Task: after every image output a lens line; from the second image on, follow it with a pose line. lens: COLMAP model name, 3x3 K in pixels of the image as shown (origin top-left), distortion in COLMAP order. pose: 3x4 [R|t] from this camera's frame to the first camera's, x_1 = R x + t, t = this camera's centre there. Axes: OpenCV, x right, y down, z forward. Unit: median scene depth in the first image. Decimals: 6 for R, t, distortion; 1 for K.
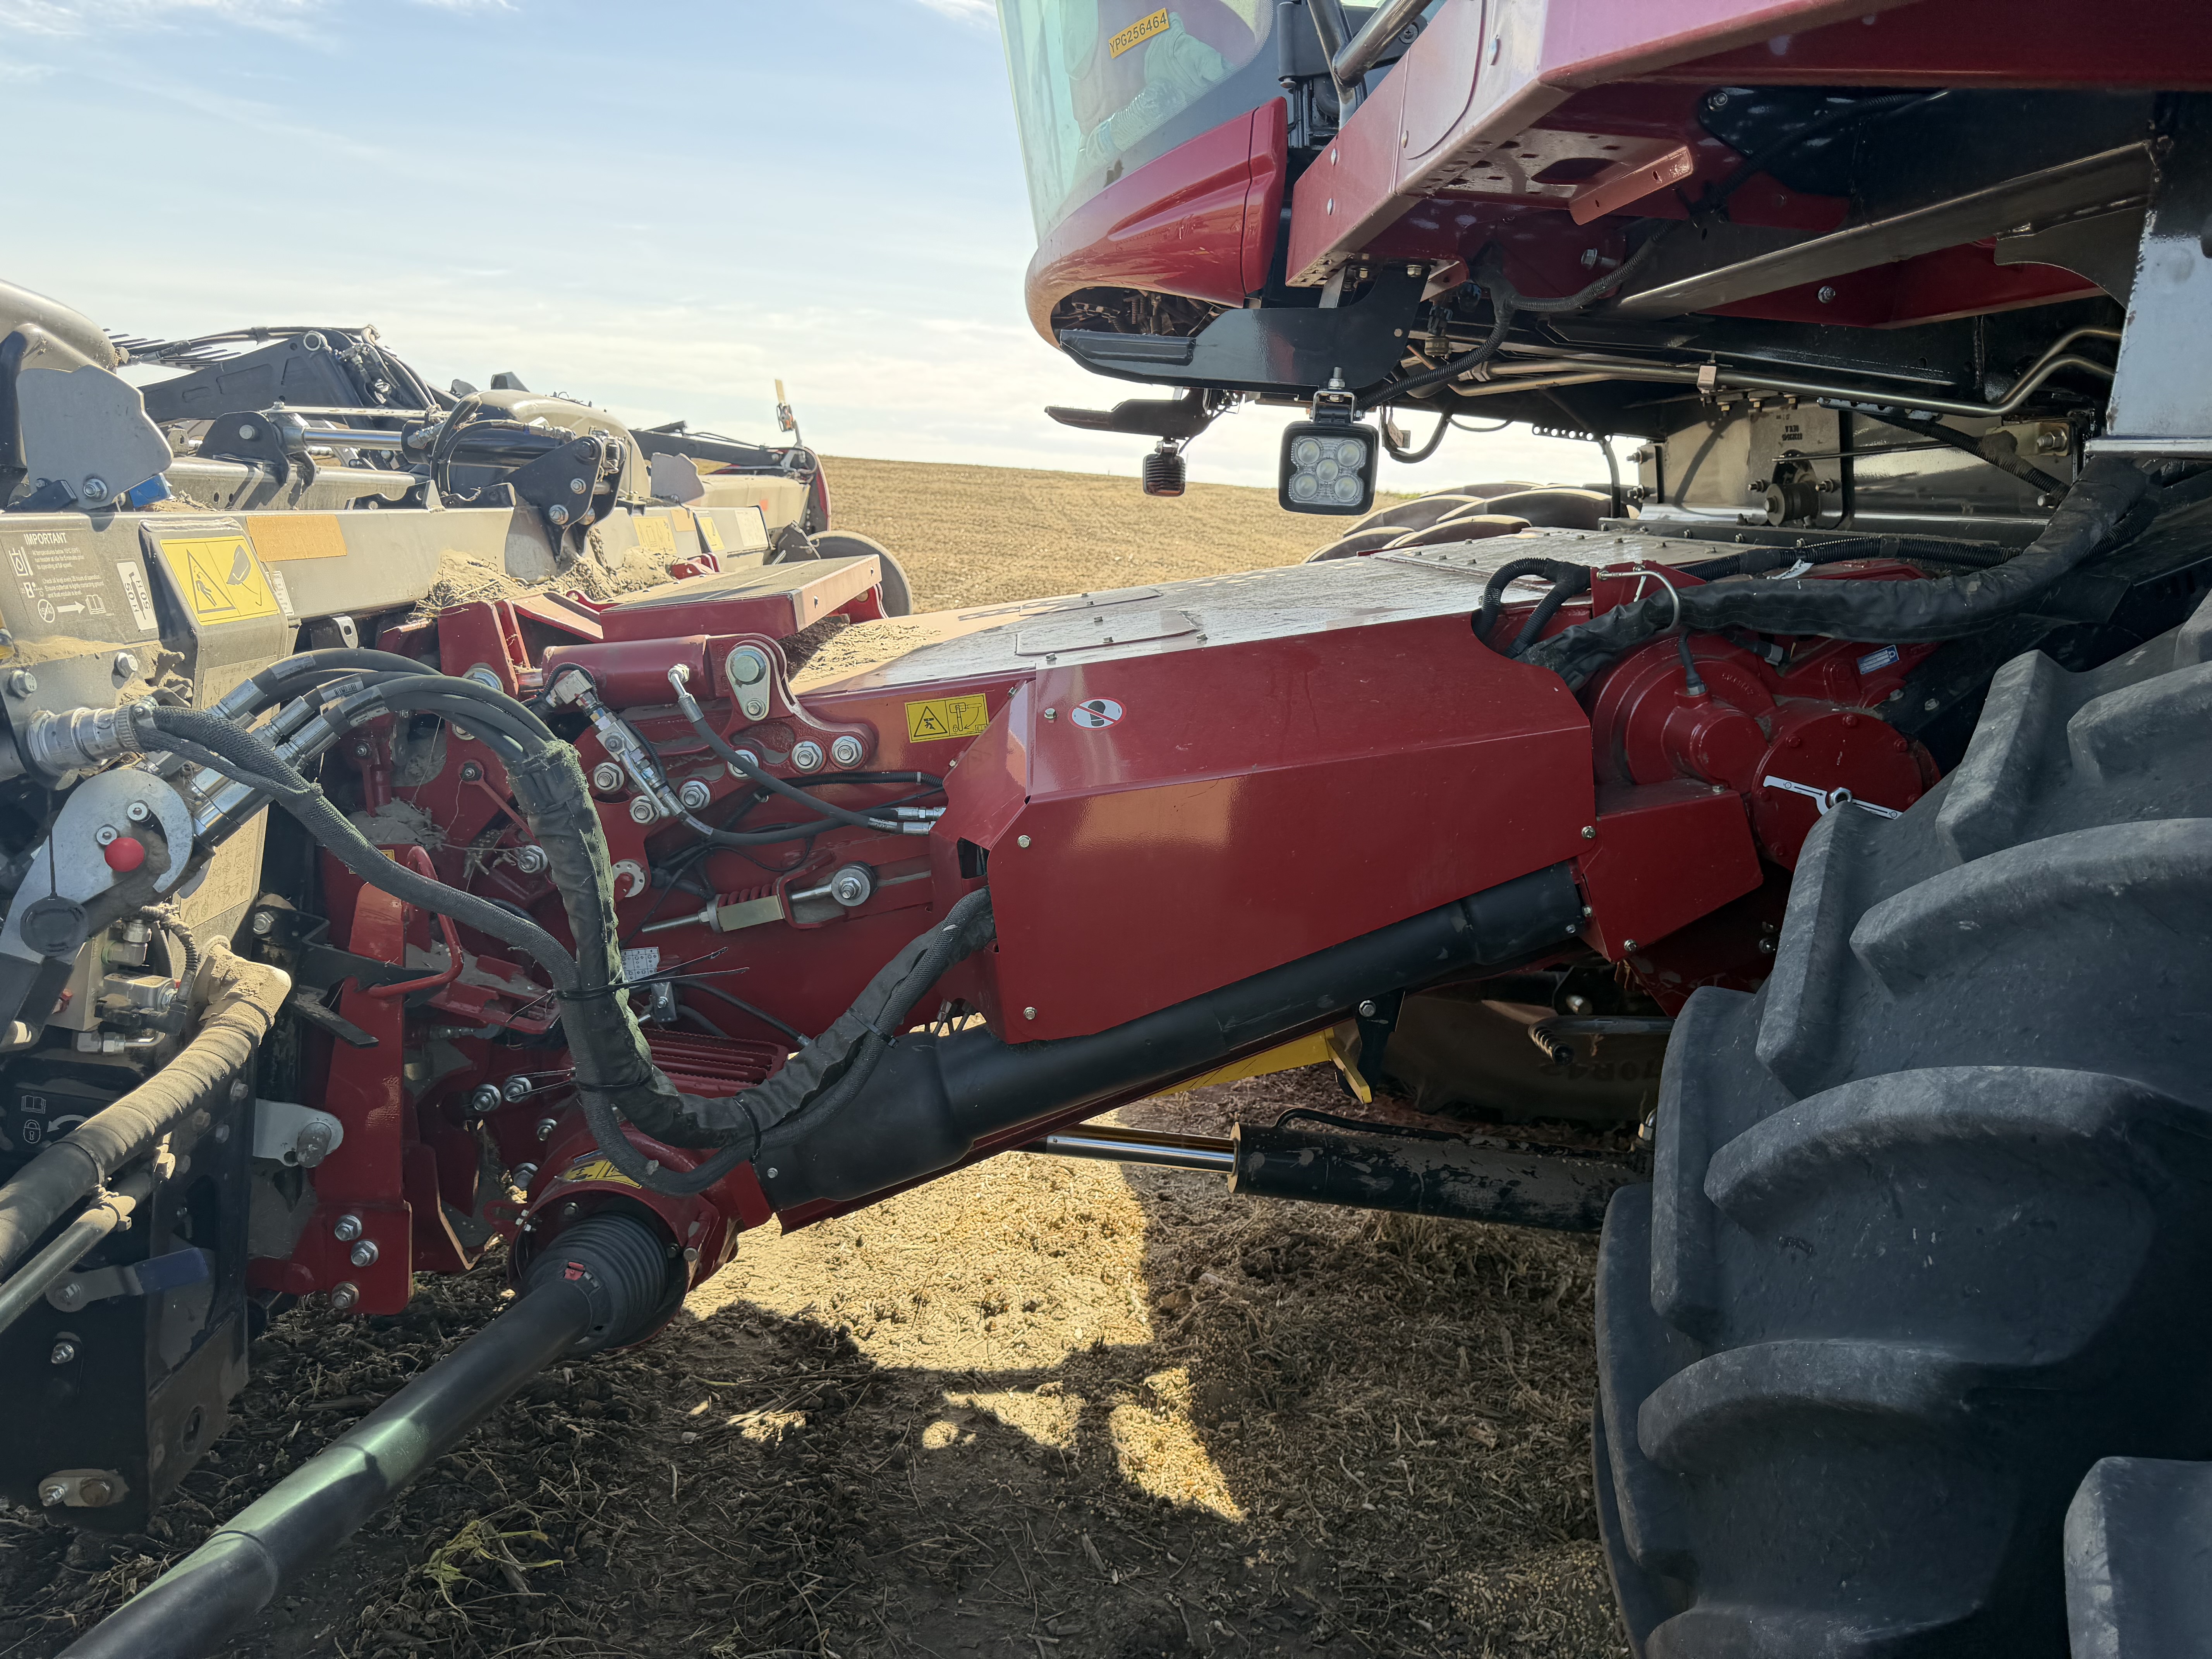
lens RADIAL K [[1550.1, 0, 1102.2], [0, 1550.1, 818.2], [0, 0, 1]] dist [0.038816, 0.002577]
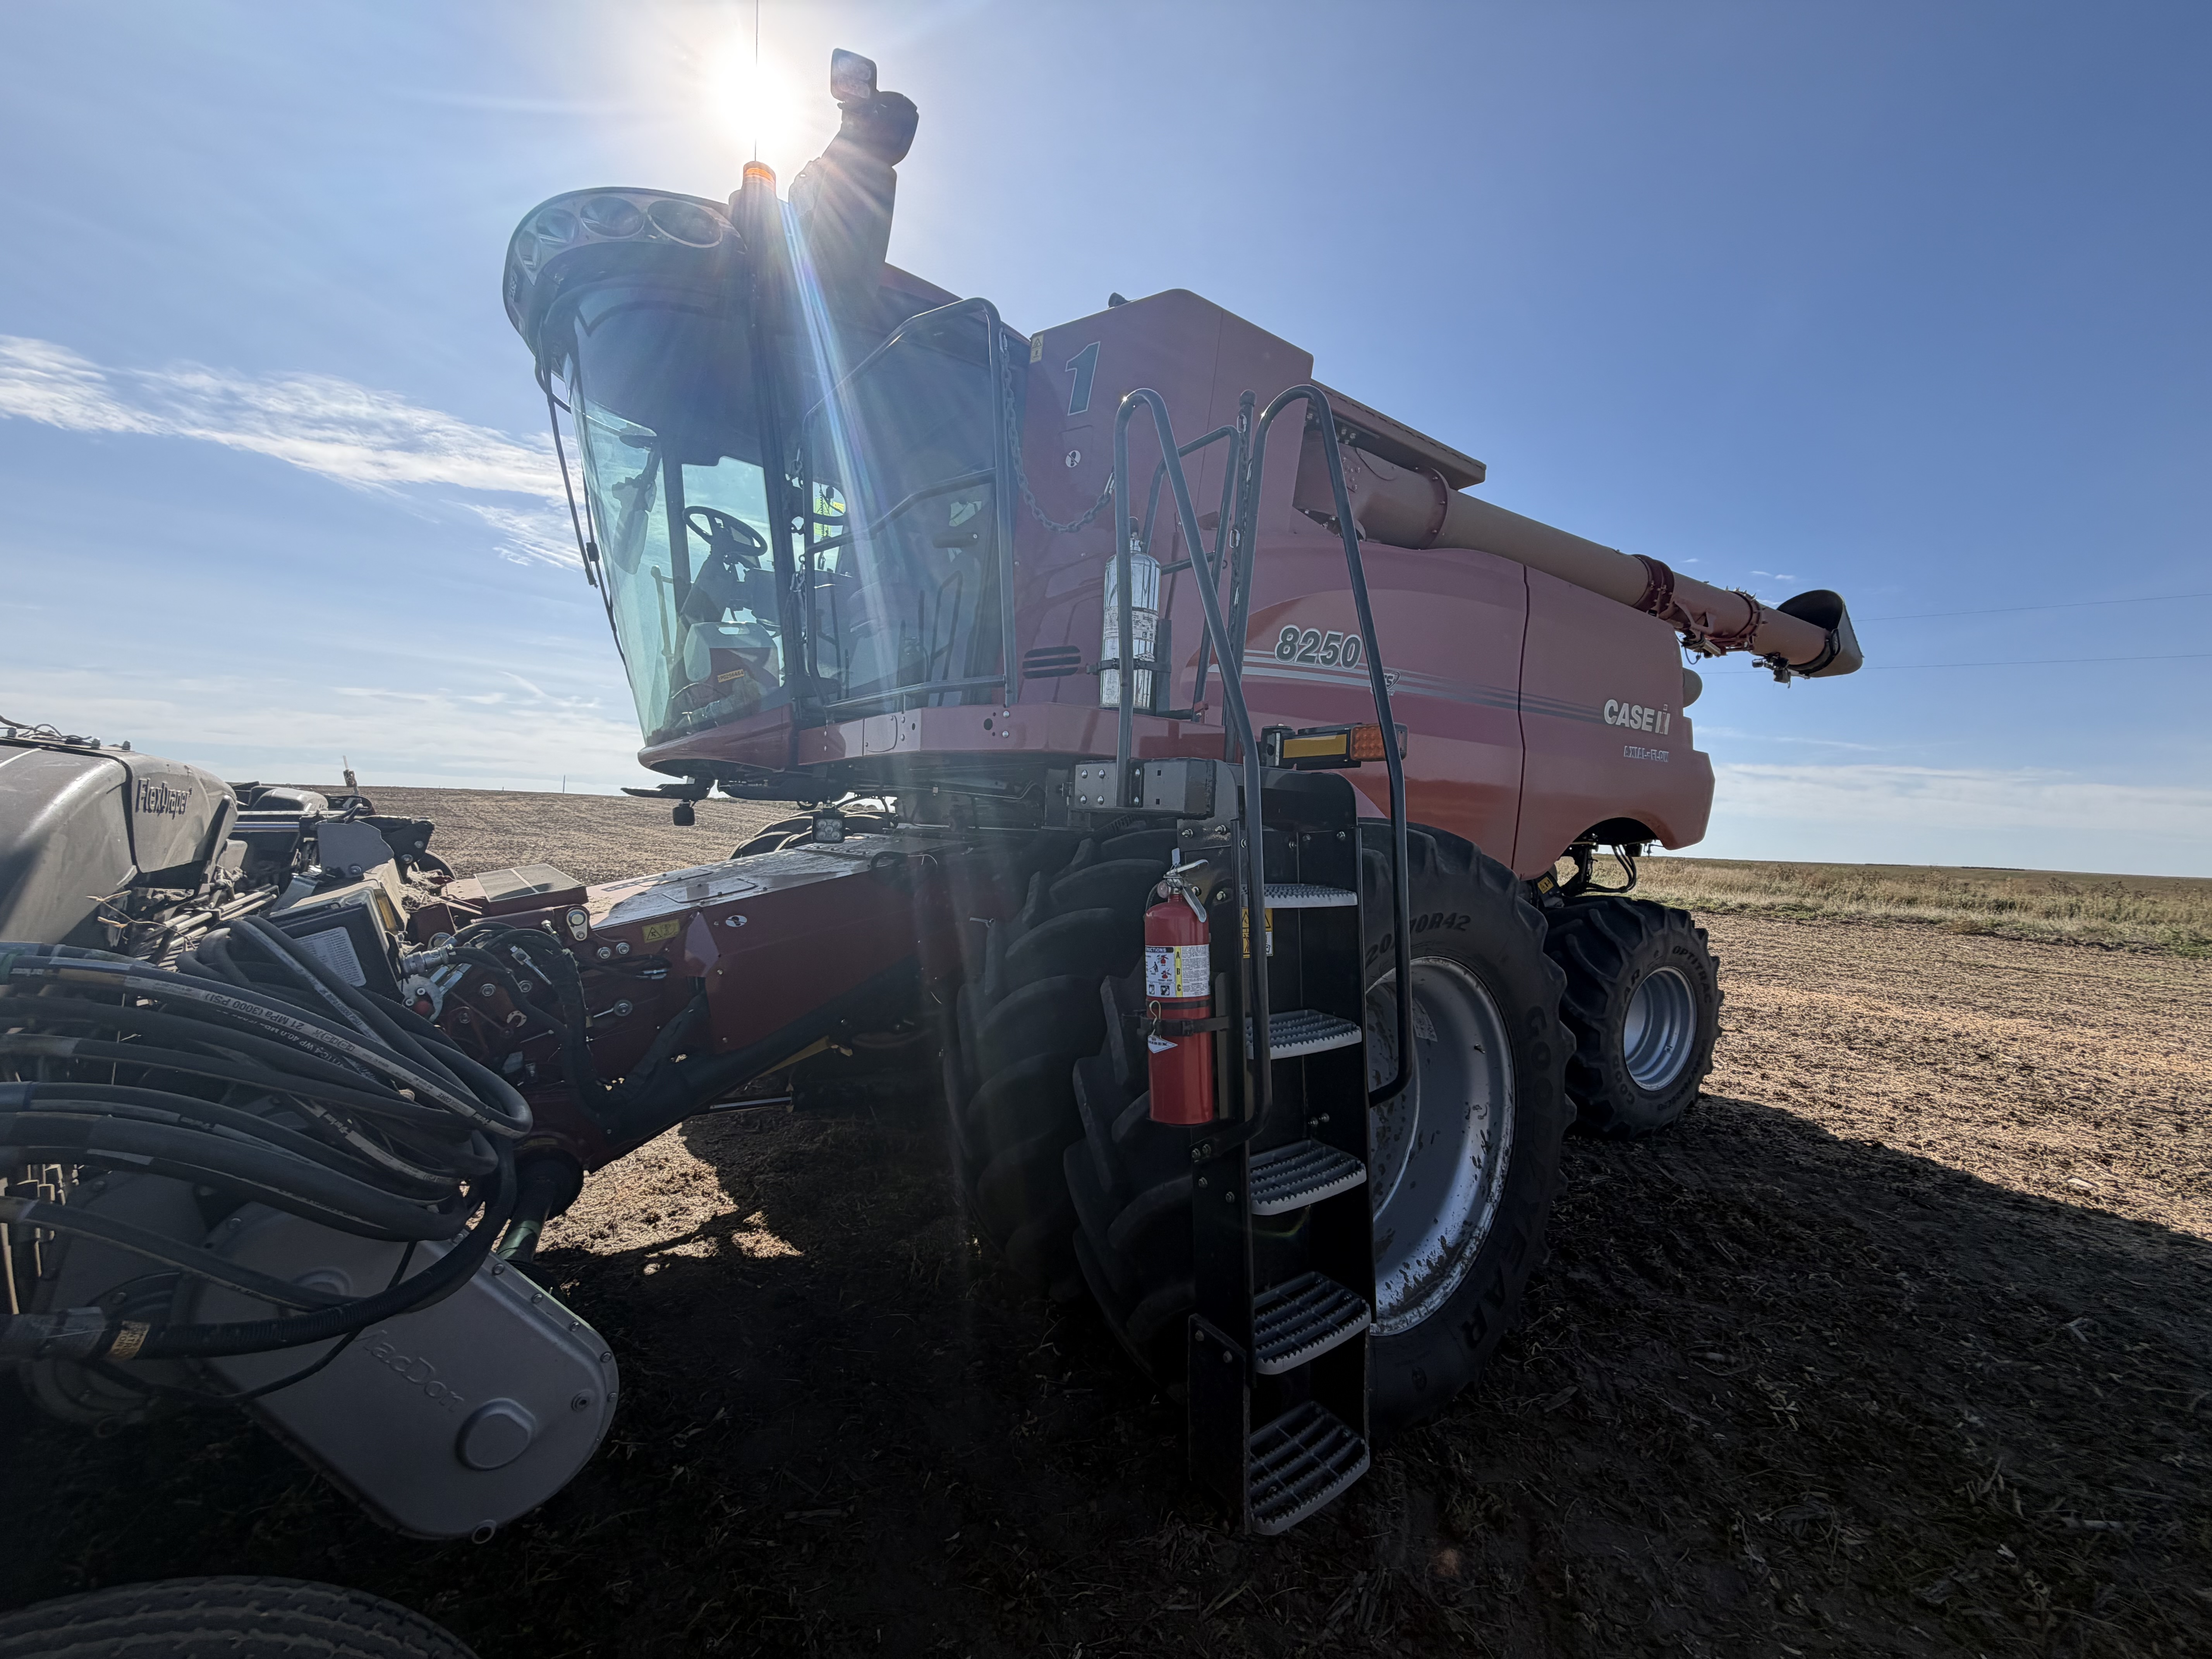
lens RADIAL K [[888.6, 0, 1106.2], [0, 888.6, 823.6], [0, 0, 1]] dist [0.000067, 0.000051]
pose [[0.821152, -0.051412, 0.568389, -0.243393], [0.146292, 0.981620, -0.122559, 0.033871], [-0.551641, 0.183791, 0.813580, -0.433897]]
